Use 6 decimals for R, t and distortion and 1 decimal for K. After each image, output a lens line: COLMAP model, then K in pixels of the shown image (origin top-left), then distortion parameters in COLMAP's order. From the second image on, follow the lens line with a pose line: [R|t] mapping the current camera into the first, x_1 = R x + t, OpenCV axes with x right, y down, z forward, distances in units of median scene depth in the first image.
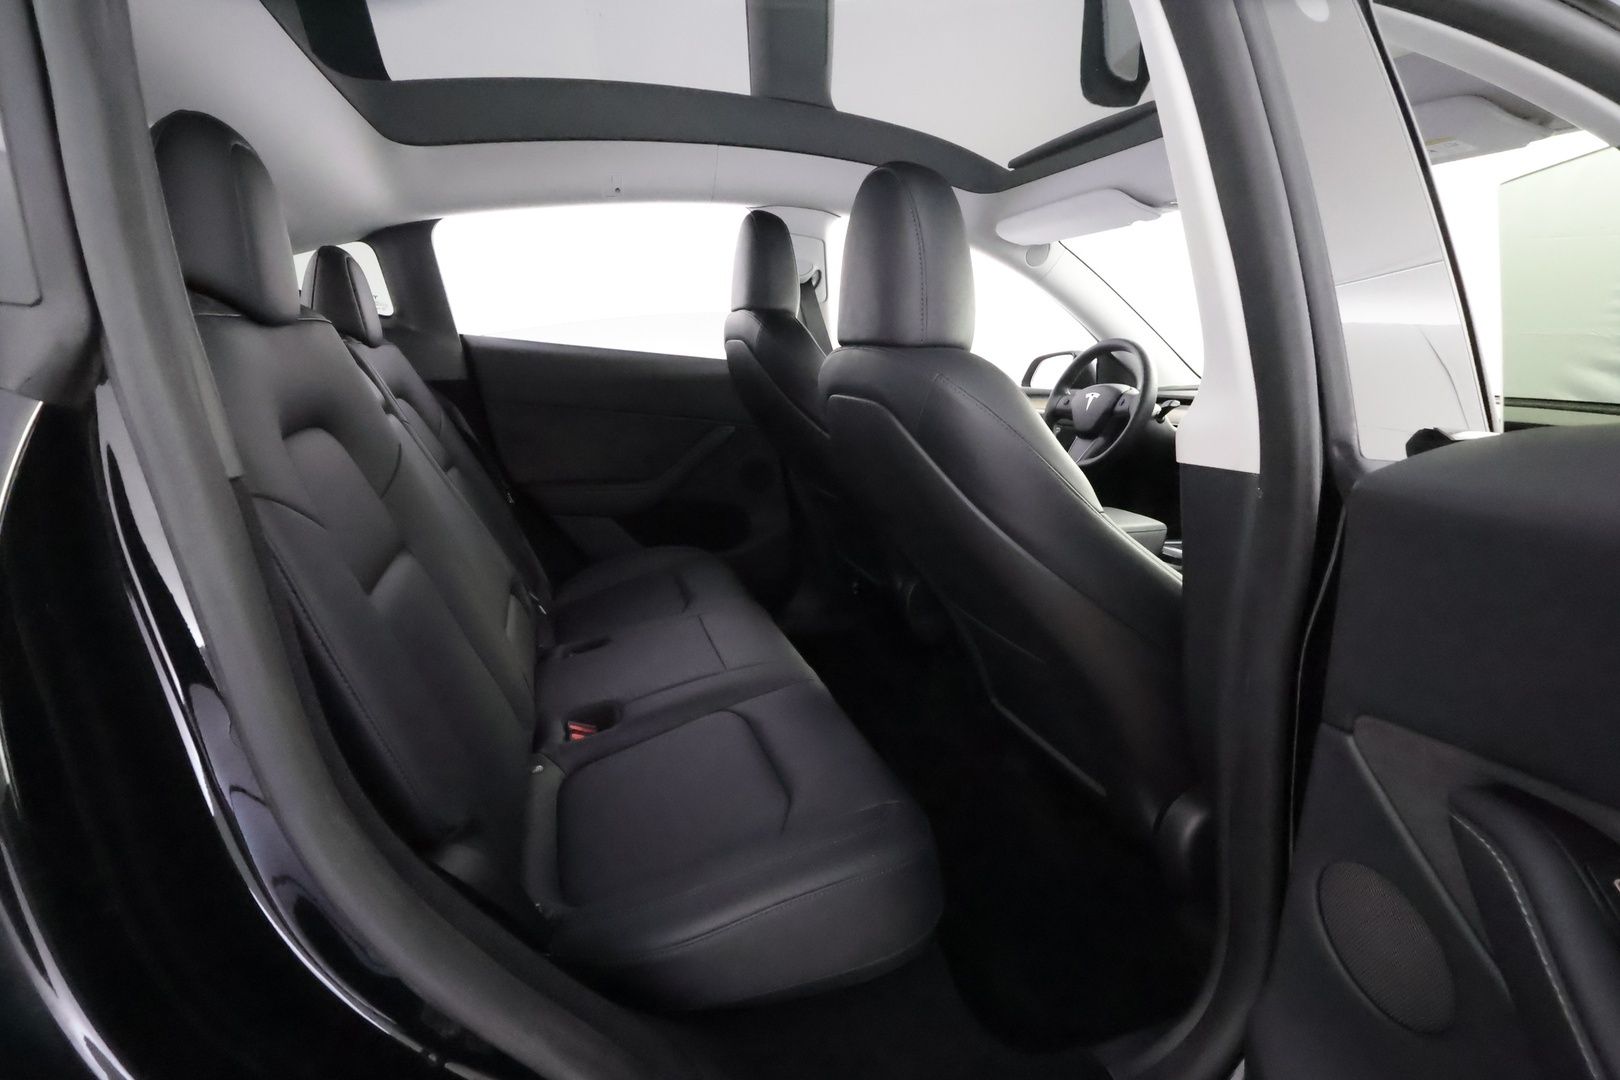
lens RADIAL K [[756.0, 0, 815.2], [0, 756.0, 543.2], [0, 0, 1]] dist [-0.000151, 0.001112]
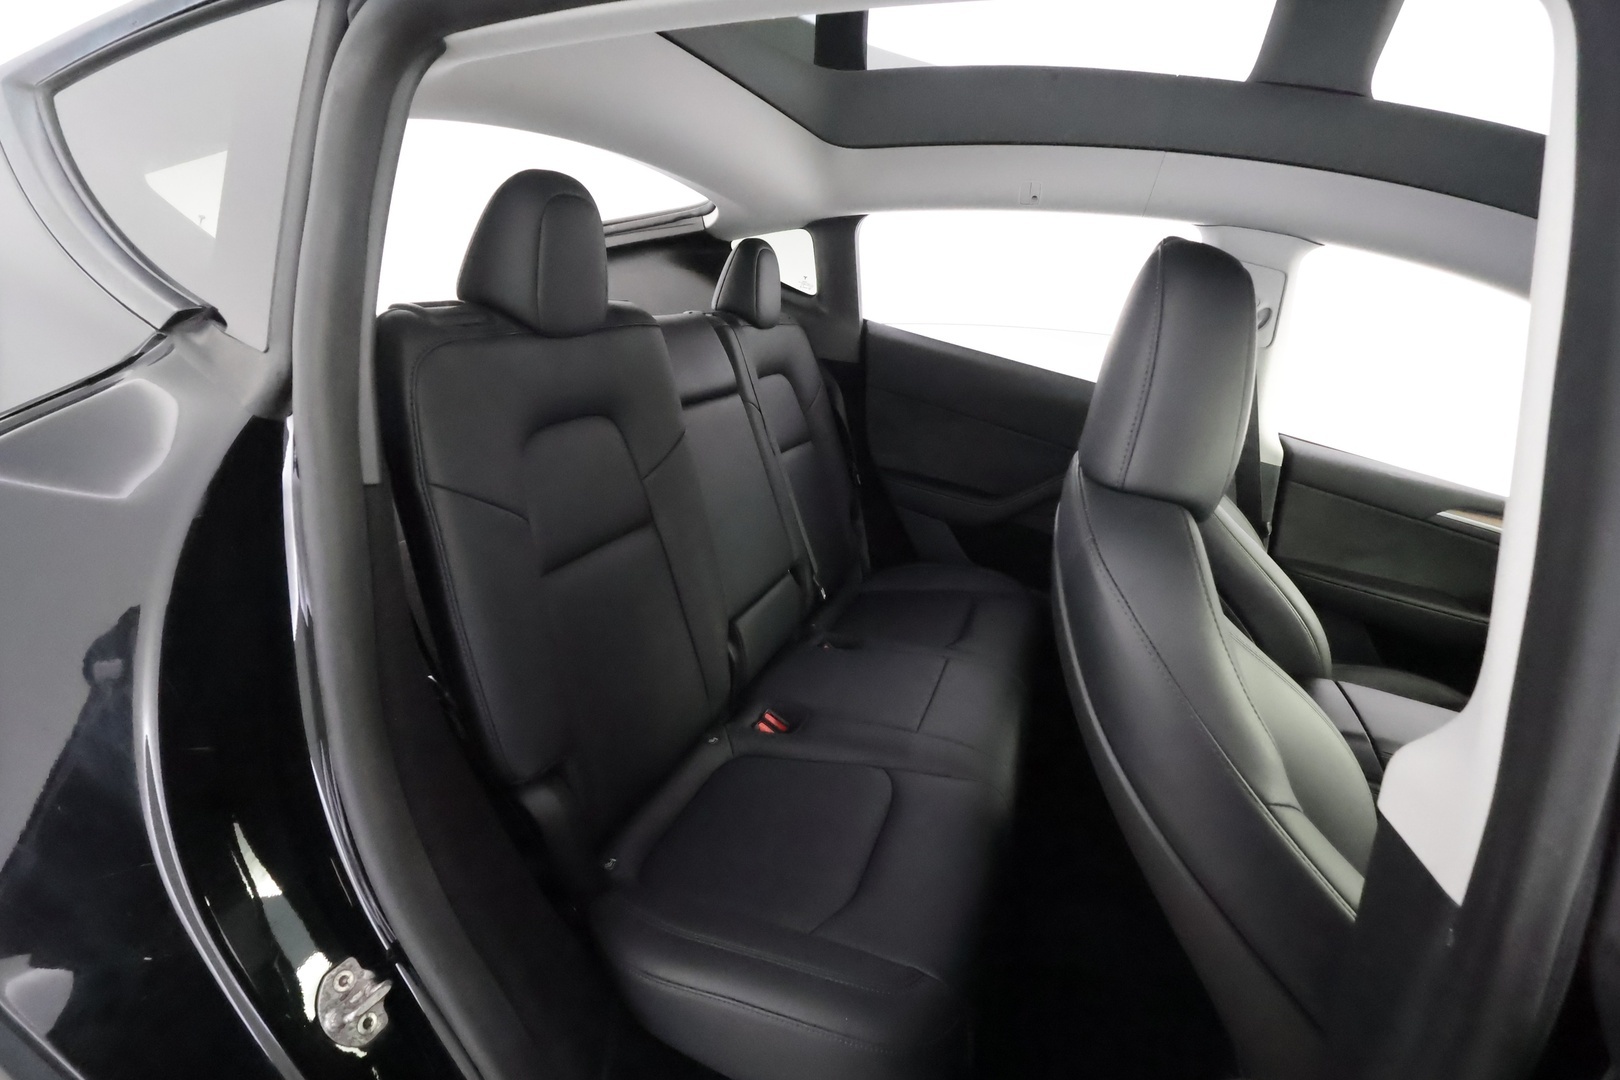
lens RADIAL K [[756.0, 0, 815.2], [0, 756.0, 543.2], [0, 0, 1]] dist [-0.000151, 0.001112]
pose [[0.761099, 0.323010, -0.562489, 0.189504], [-0.289964, 0.945145, 0.150403, -0.126930], [0.580215, 0.048630, 0.813010, 0.112781]]
